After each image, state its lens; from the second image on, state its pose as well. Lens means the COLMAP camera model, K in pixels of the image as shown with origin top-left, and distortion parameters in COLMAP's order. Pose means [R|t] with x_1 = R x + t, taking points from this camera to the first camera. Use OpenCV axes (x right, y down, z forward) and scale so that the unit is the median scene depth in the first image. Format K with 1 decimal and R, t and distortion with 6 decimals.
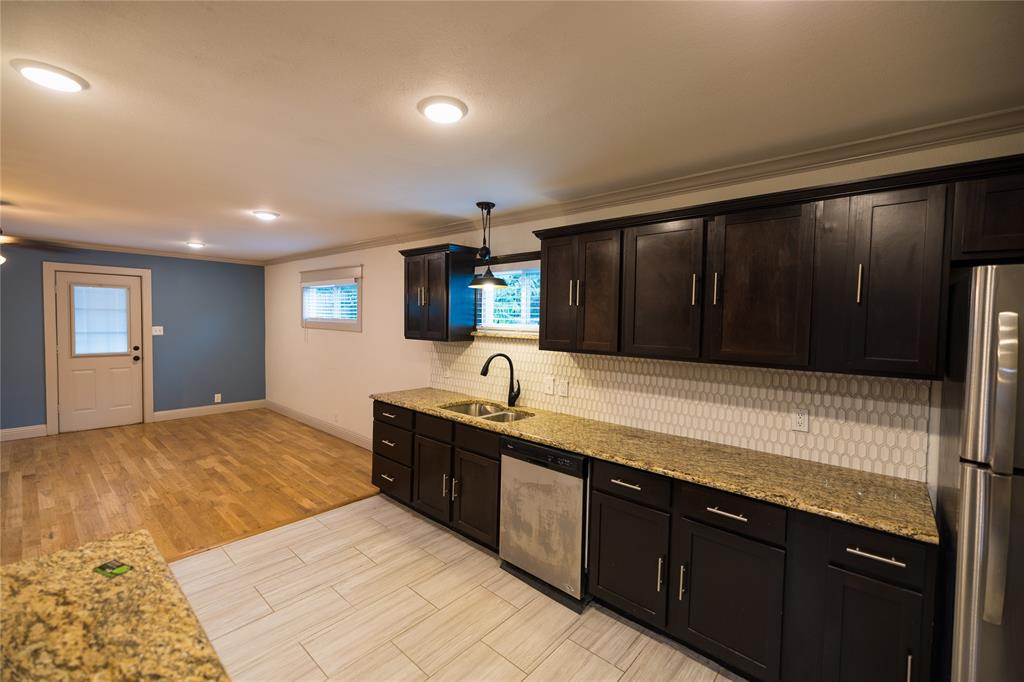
lens RADIAL K [[431.6, 0, 501.3], [0, 431.6, 335.2], [0, 0, 1]] dist [0.004812, 0.000887]
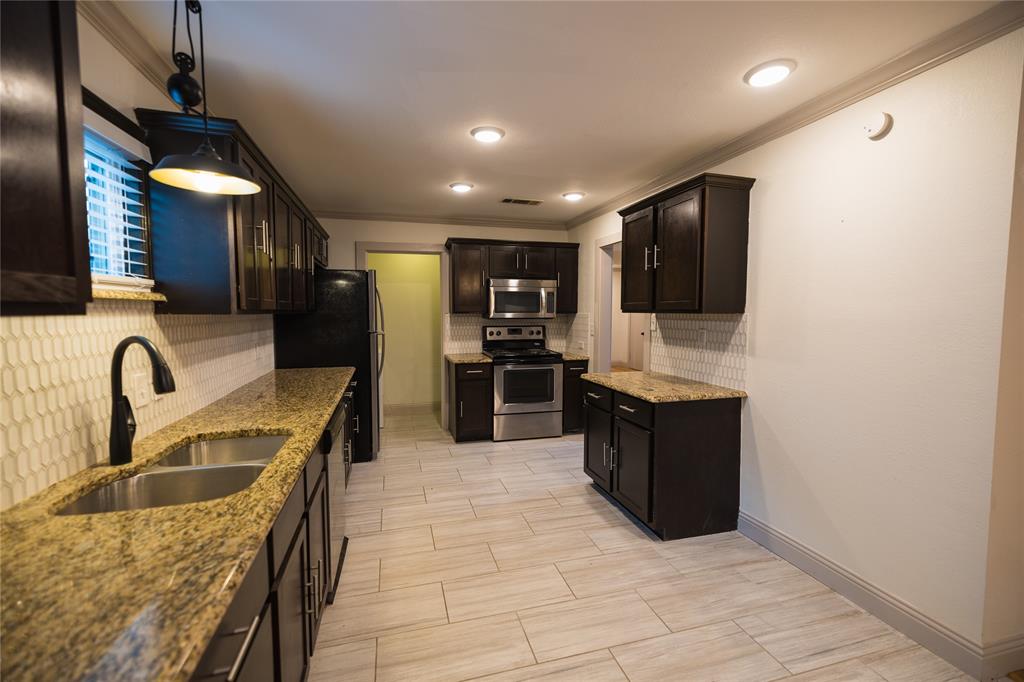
lens RADIAL K [[427.7, 0, 507.9], [0, 427.7, 337.6], [0, 0, 1]] dist [0.001485, -0.000174]
pose [[-0.844113, -0.054689, 0.533369, -0.810582], [0.003918, 0.994129, 0.108135, 0.002265], [-0.536152, 0.093368, -0.838942, 1.822125]]
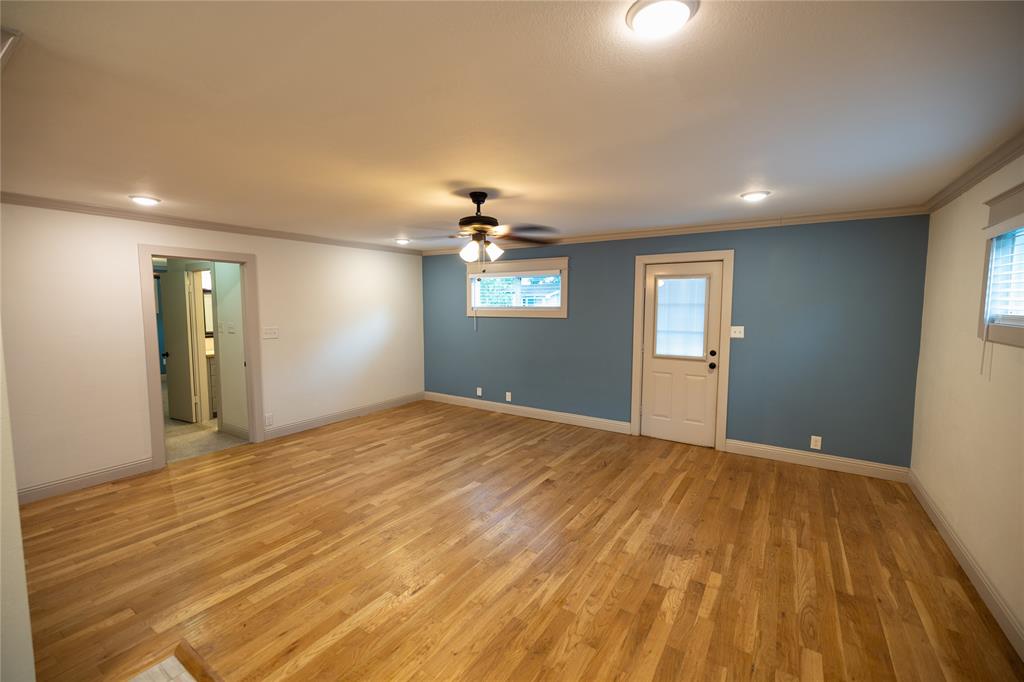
lens RADIAL K [[430.5, 0, 512.0], [0, 430.5, 341.0], [0, 0, 1]] dist [0.006334, 0.000017]
pose [[0.157085, 0.063518, -0.985540, -0.362020], [-0.040549, 0.997503, 0.057826, -0.062068], [0.986752, 0.030879, 0.159269, 1.433078]]
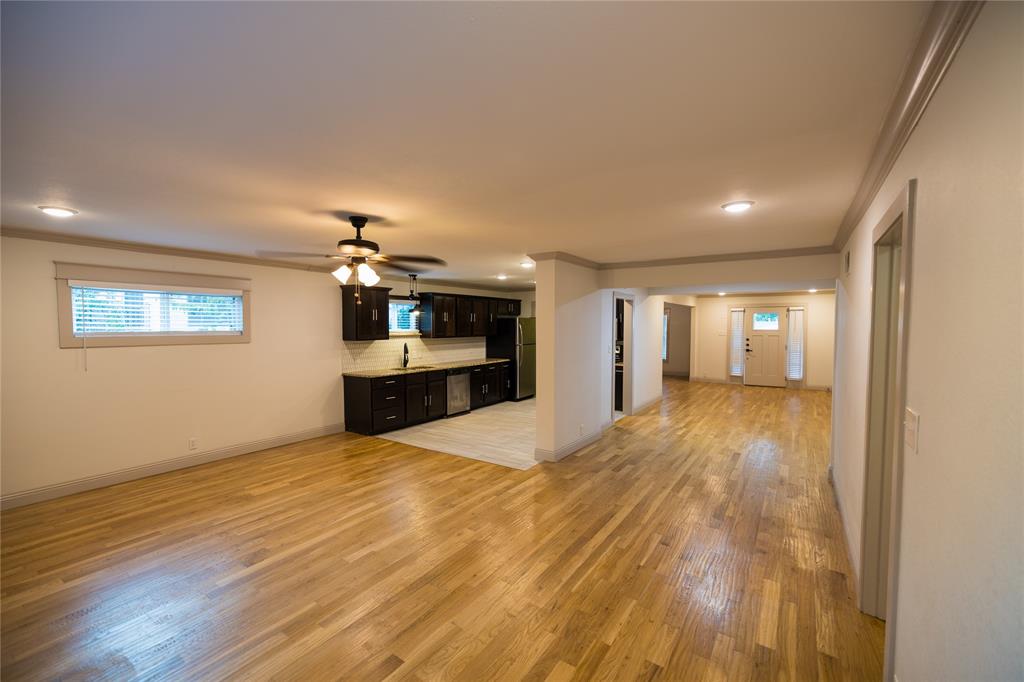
lens RADIAL K [[429.7, 0, 512.0], [0, 429.7, 341.0], [0, 0, 1]] dist [0.000399, -0.000103]
pose [[-0.146198, -0.056280, 0.987653, -3.447608], [0.036340, 0.997401, 0.062214, -0.126475], [-0.988588, 0.044986, -0.143773, 1.248025]]
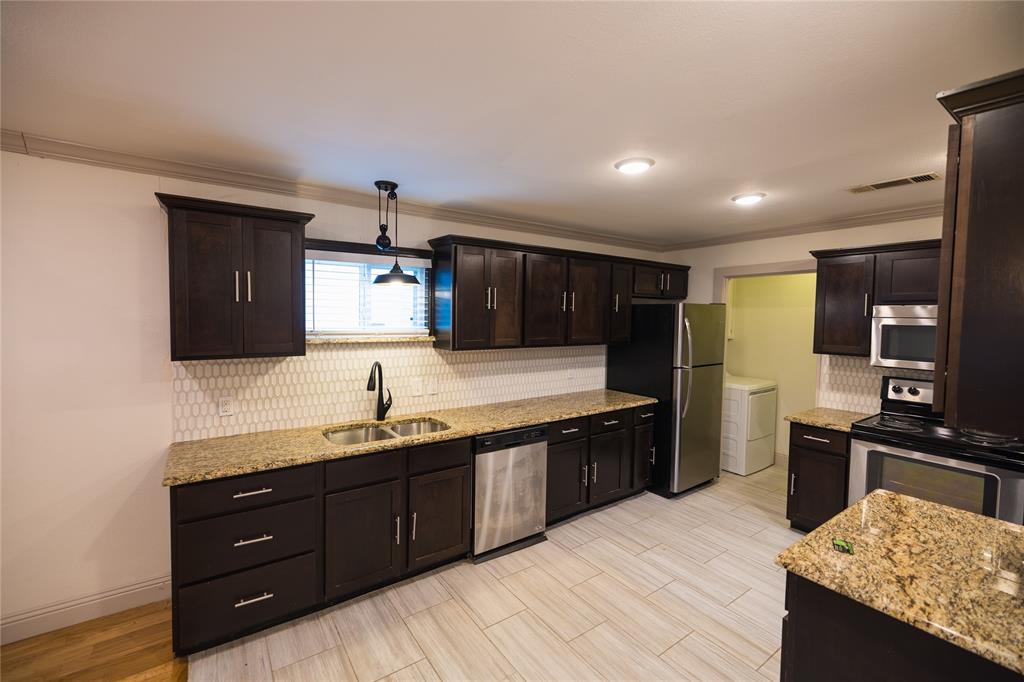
lens RADIAL K [[427.7, 0, 507.9], [0, 427.7, 337.6], [0, 0, 1]] dist [0.001485, -0.000174]
pose [[0.218104, -0.064835, 0.973769, -1.211302], [0.029492, 0.997773, 0.059828, -0.075510], [-0.975480, 0.015670, 0.219531, 0.894898]]
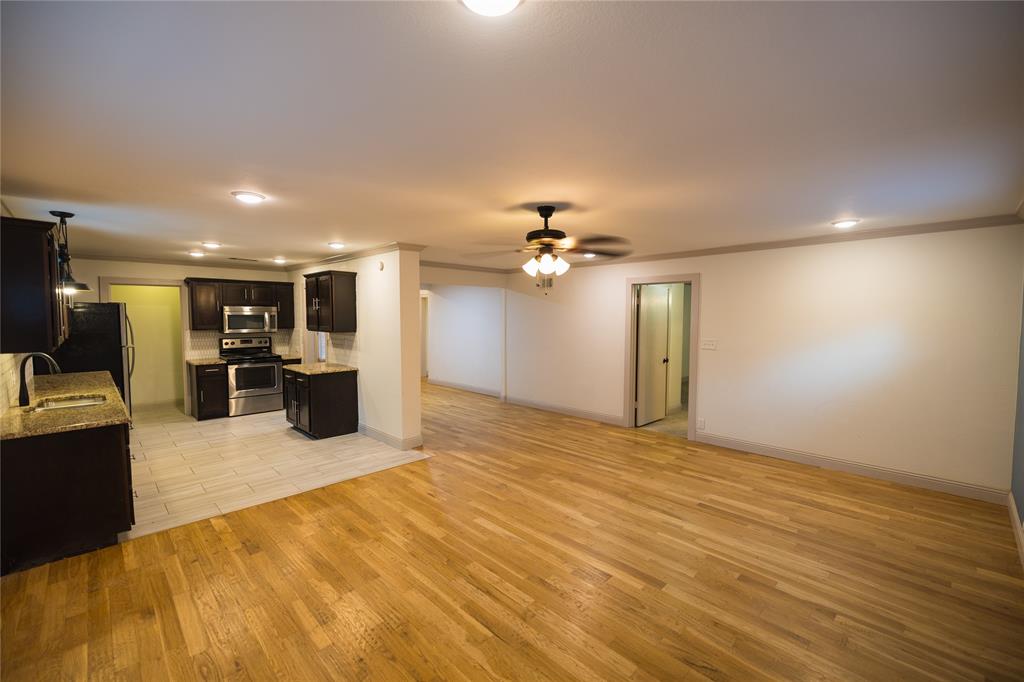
lens RADIAL K [[427.7, 0, 507.9], [0, 427.7, 337.6], [0, 0, 1]] dist [0.001485, -0.000174]
pose [[-0.998067, -0.026088, 0.056398, -1.837256], [-0.020512, 0.995046, 0.097280, -0.180213], [-0.058657, 0.095935, -0.993658, 3.057621]]
